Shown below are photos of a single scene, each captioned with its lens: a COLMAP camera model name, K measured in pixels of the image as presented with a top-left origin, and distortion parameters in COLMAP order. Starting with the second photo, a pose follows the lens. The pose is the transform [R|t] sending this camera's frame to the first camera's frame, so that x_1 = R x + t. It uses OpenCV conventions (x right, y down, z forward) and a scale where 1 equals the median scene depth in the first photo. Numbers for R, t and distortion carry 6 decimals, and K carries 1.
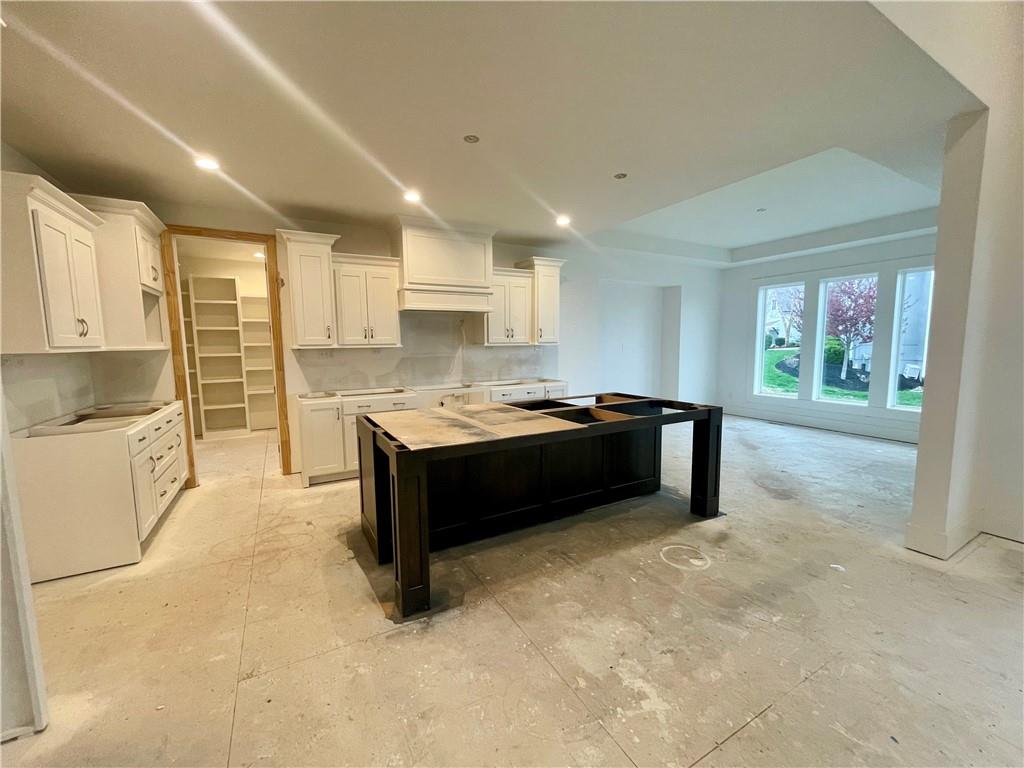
lens RADIAL K [[414.6, 0, 512.0], [0, 414.6, 384.0], [0, 0, 1]] dist [-0.001976, -0.000204]
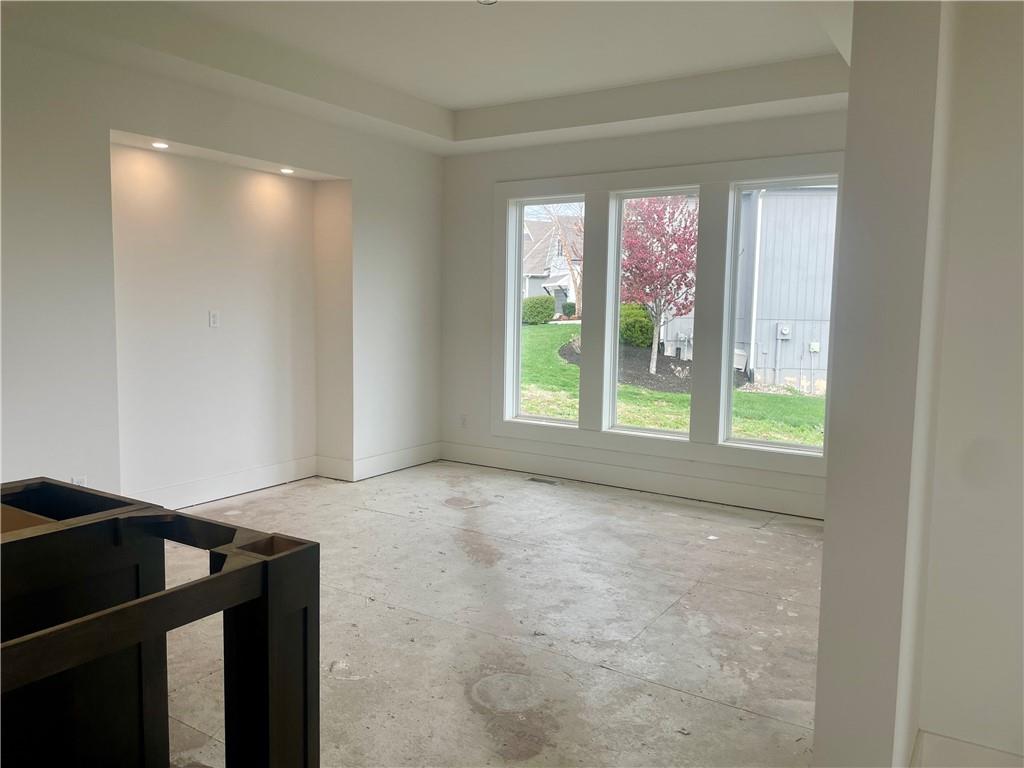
lens RADIAL K [[772.2, 0, 512.0], [0, 772.2, 384.0], [0, 0, 1]] dist [0.068738, -0.000494]
pose [[0.880522, -0.022917, 0.473451, 0.289889], [0.020788, 0.999737, 0.009730, -0.046897], [-0.473550, 0.001275, 0.880766, 0.352489]]
